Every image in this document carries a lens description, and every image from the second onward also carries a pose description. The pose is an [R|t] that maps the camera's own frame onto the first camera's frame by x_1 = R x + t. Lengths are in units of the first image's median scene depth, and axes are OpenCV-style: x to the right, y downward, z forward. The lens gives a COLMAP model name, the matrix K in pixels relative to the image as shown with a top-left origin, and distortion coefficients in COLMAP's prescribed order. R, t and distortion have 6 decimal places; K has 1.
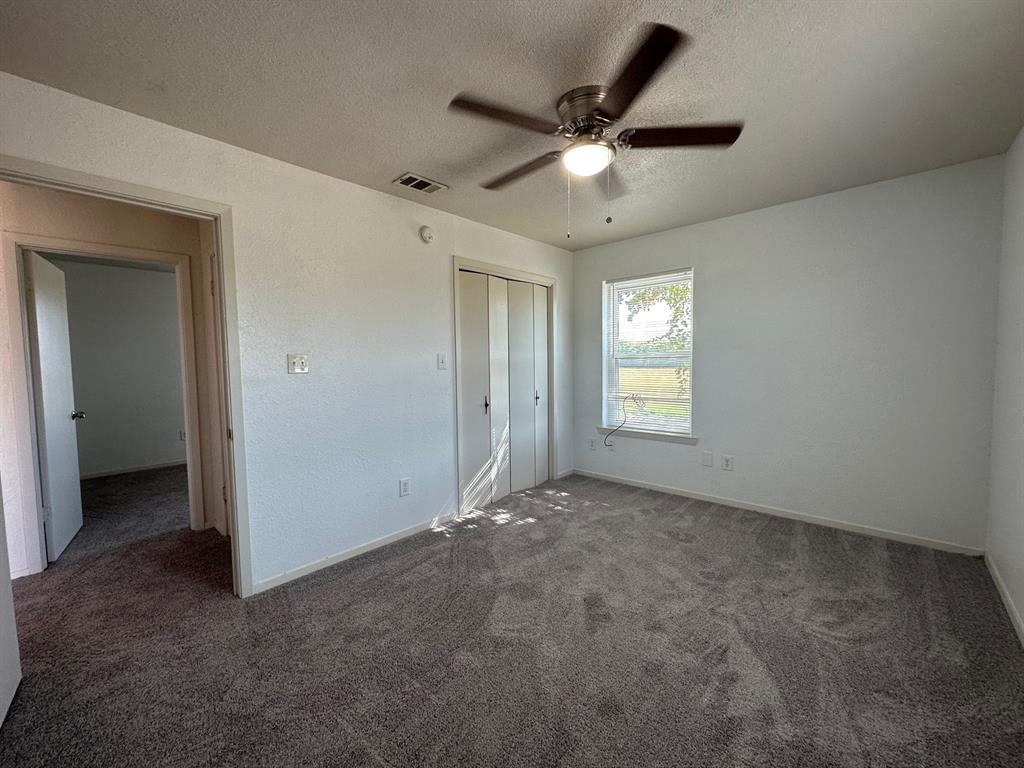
lens RADIAL K [[408.7, 0, 512.2], [0, 408.7, 379.8], [0, 0, 1]] dist [-0.003577, 0.000702]
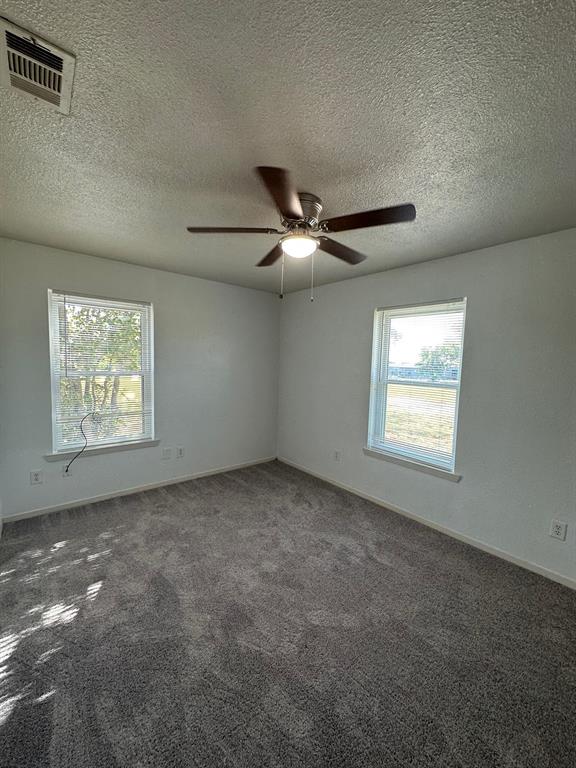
lens RADIAL K [[306.5, 0, 287.6], [0, 306.5, 382.1], [0, 0, 1]] dist [-0.003577, 0.000702]
pose [[0.123773, -0.051363, 0.990980, -0.491263], [0.015417, 0.998639, 0.049834, -0.088196], [-0.992191, 0.009110, 0.124396, 0.542333]]
